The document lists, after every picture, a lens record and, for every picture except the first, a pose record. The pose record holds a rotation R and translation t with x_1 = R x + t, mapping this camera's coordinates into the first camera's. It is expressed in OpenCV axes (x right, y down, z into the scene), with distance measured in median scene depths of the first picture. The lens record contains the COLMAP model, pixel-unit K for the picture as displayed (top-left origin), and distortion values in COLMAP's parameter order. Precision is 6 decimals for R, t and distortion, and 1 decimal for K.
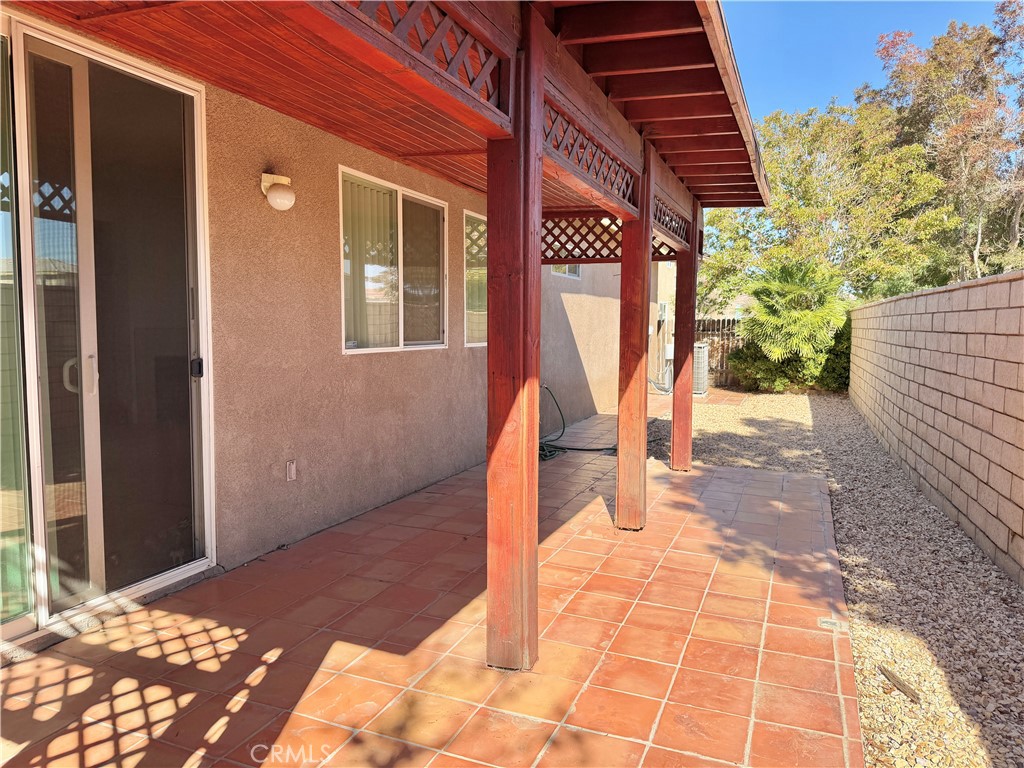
lens RADIAL K [[718.3, 0, 514.2], [0, 718.3, 382.4], [0, 0, 1]] dist [0.067644, -0.093237]
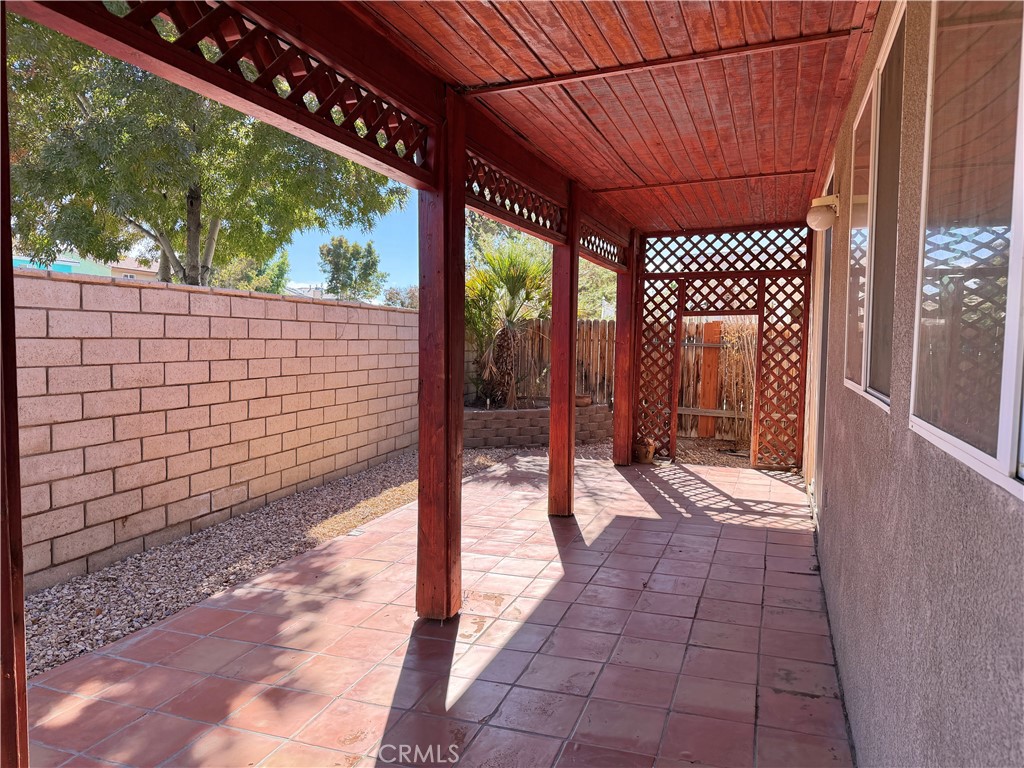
lens RADIAL K [[718.3, 0, 511.3], [0, 718.3, 384.1], [0, 0, 1]] dist [0.067644, -0.093237]
pose [[-0.999328, -0.019352, -0.031123, 0.136597], [-0.023967, 0.987549, 0.155476, -0.175448], [0.027727, 0.156118, -0.987349, 2.040674]]
